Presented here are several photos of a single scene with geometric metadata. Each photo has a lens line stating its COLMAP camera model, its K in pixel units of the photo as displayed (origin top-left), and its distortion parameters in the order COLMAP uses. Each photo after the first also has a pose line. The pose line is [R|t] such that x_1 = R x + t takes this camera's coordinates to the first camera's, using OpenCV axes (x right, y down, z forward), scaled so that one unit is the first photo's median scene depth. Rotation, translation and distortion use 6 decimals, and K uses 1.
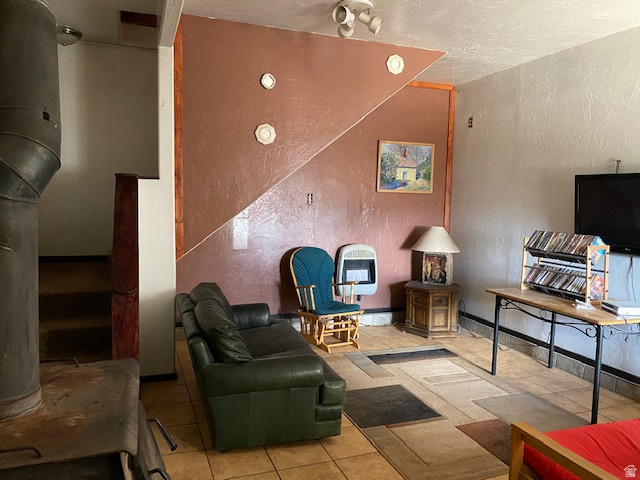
lens RADIAL K [[488.9, 0, 318.6], [0, 488.9, 242.7], [0, 0, 1]] dist [0.043444, -0.055012]
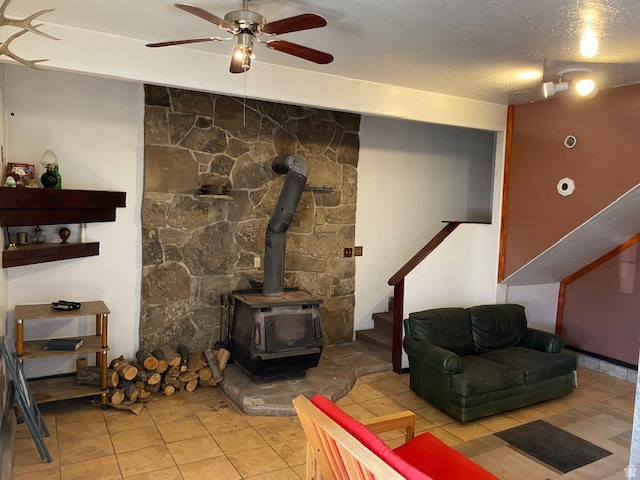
lens RADIAL K [[488.9, 0, 321.1], [0, 488.9, 238.6], [0, 0, 1]] dist [0.043444, -0.055012]
pose [[0.146585, 0.055092, -0.987663, 1.011965], [-0.116587, 0.992451, 0.038055, -0.083620], [0.982303, 0.109571, 0.151902, 0.290196]]
